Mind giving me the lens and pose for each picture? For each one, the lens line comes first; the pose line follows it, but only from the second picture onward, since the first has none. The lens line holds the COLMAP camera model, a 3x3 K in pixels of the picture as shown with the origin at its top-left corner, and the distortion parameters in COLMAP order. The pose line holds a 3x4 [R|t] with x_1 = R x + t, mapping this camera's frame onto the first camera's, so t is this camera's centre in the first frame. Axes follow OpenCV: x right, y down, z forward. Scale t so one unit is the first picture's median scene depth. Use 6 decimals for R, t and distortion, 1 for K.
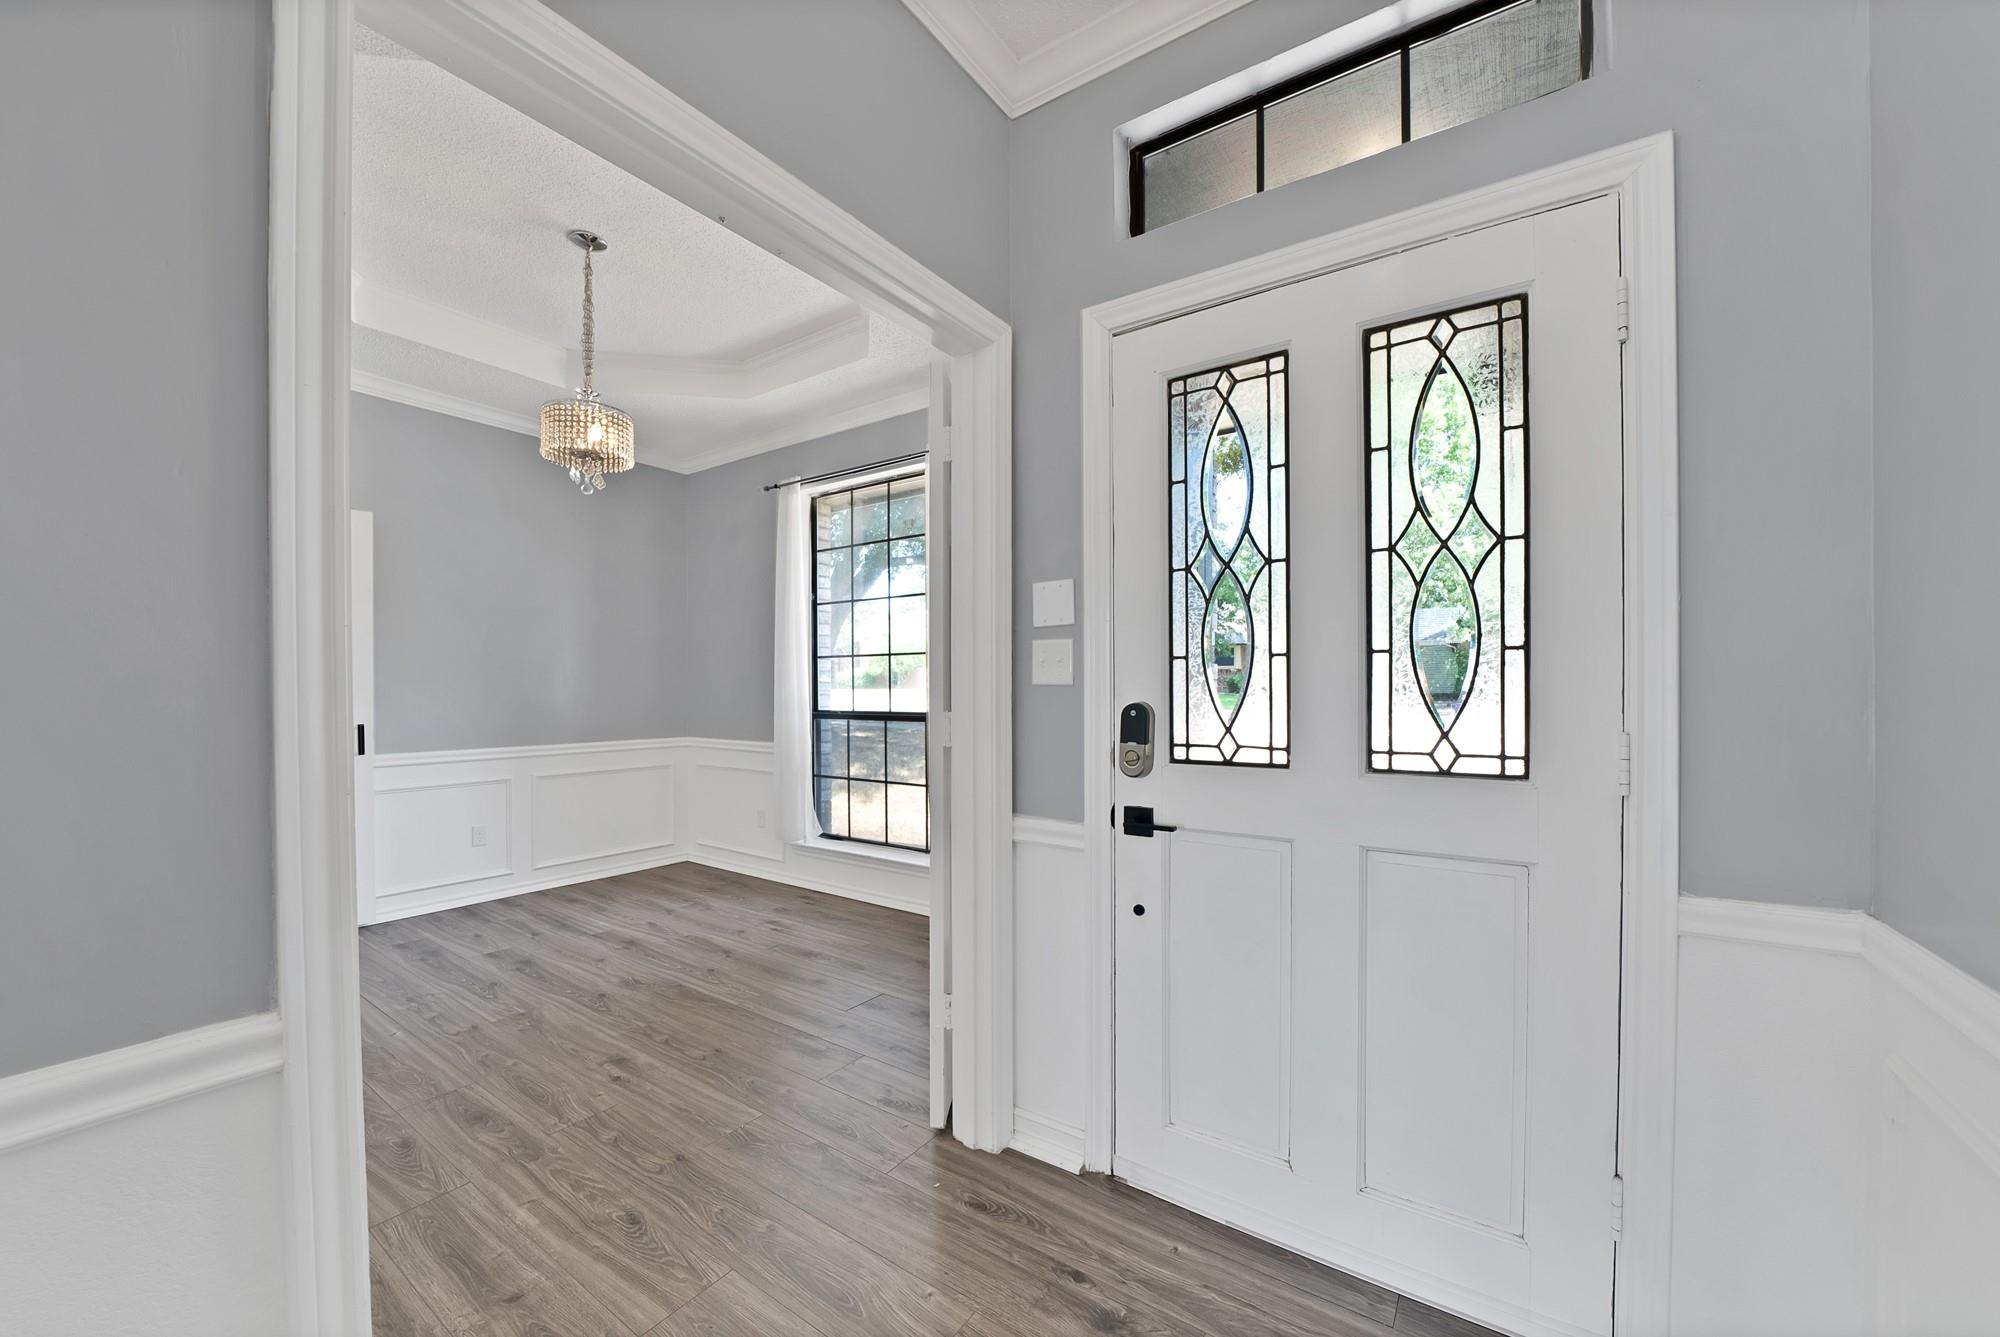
lens RADIAL K [[721.3, 0, 1021.0], [0, 721.3, 689.8], [0, 0, 1]] dist [-0.020112, 0.000467]
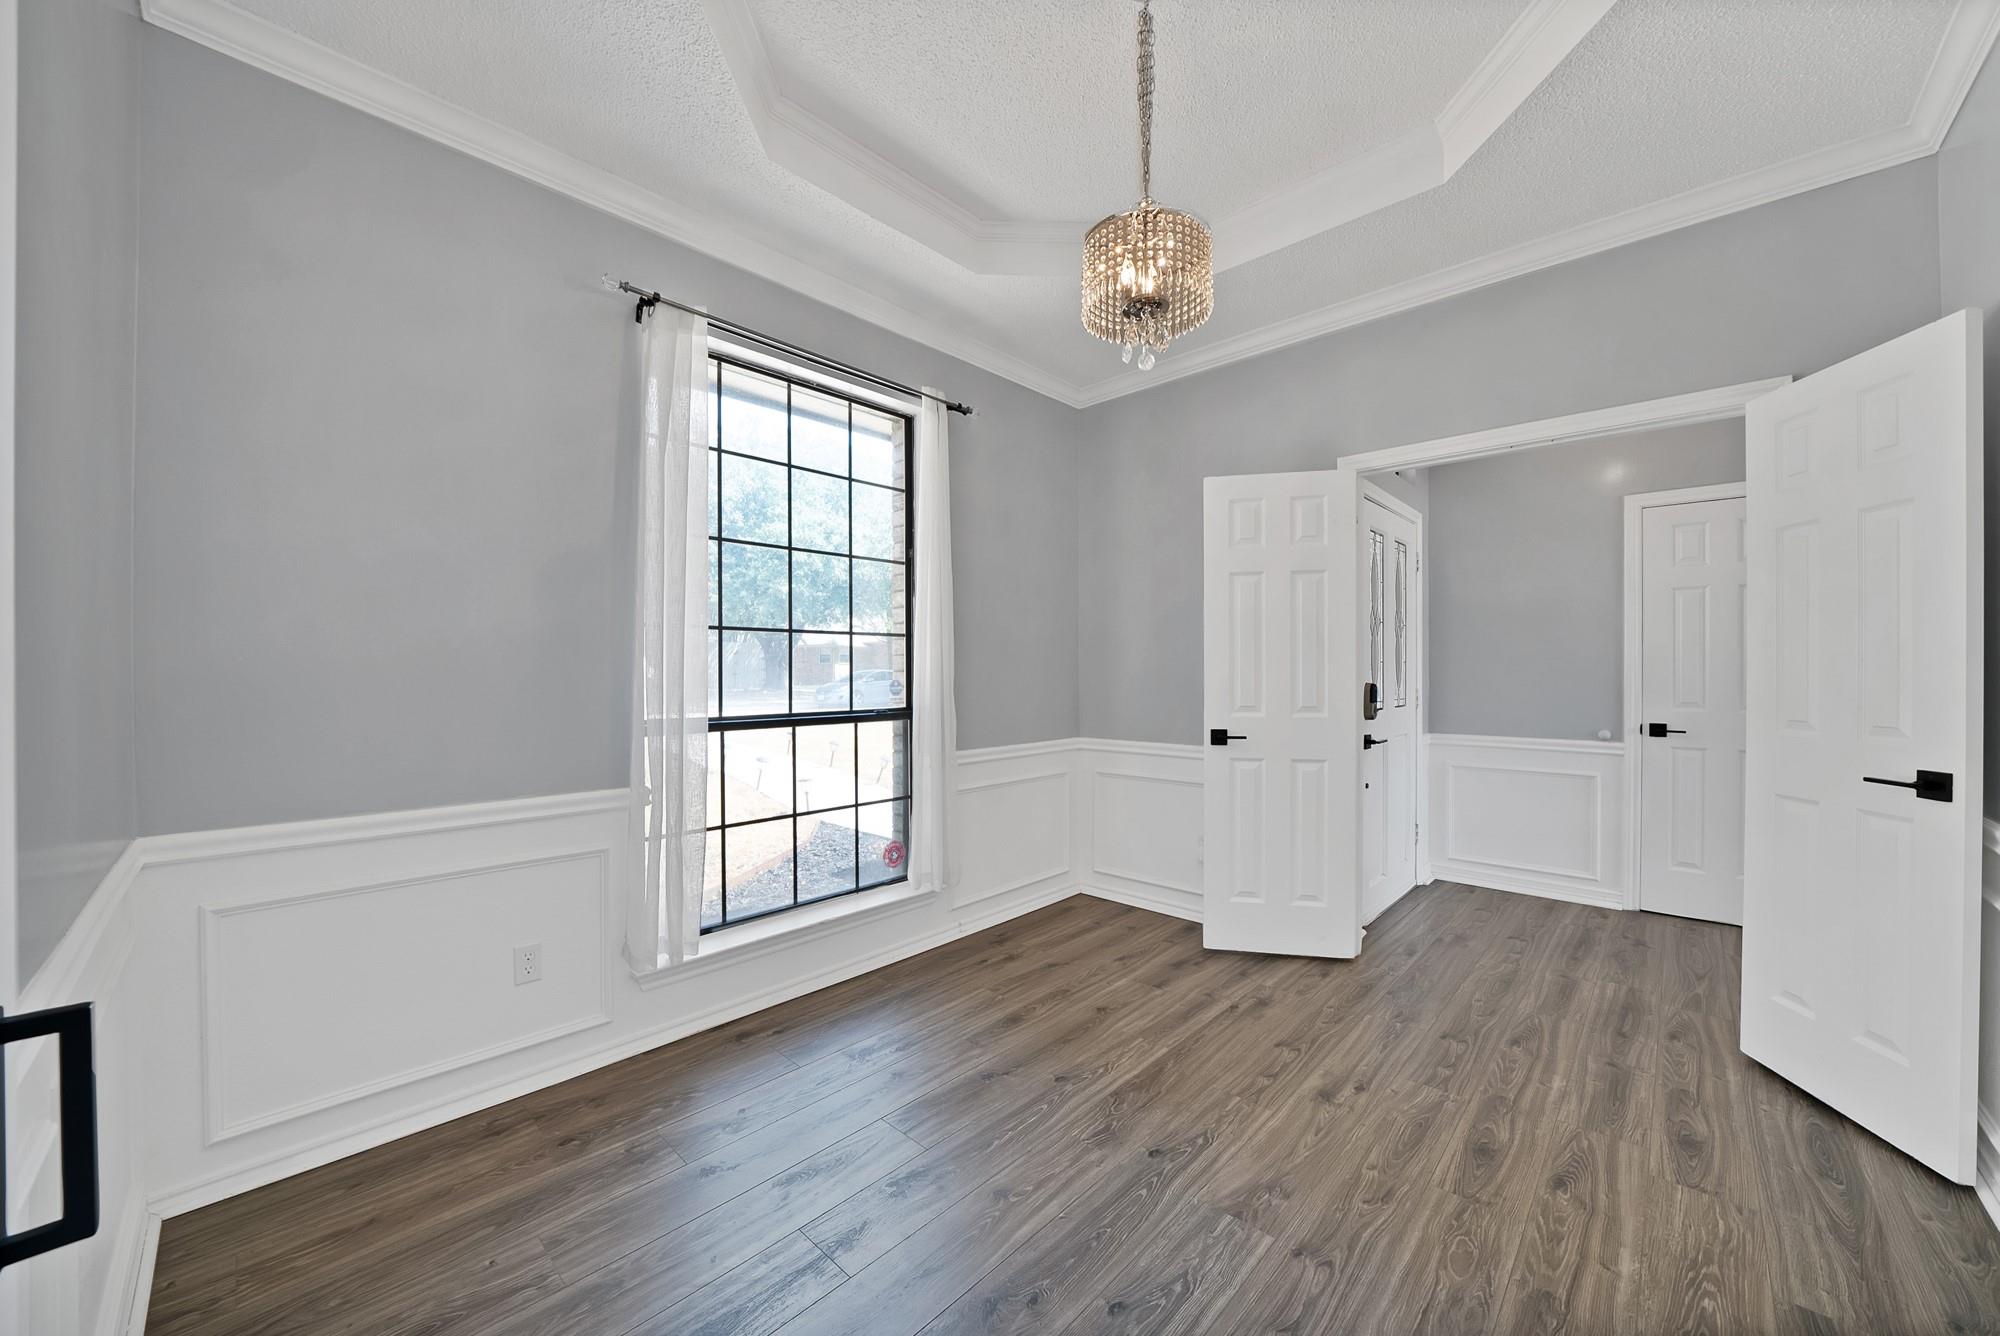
lens RADIAL K [[721.3, 0, 1018.1], [0, 721.3, 667.9], [0, 0, 1]] dist [-0.020112, 0.000467]
pose [[0.176789, 0.008672, 0.984211, -1.551383], [0.005607, 0.999936, -0.009818, -0.009183], [-0.984233, 0.007254, 0.176729, 1.244873]]
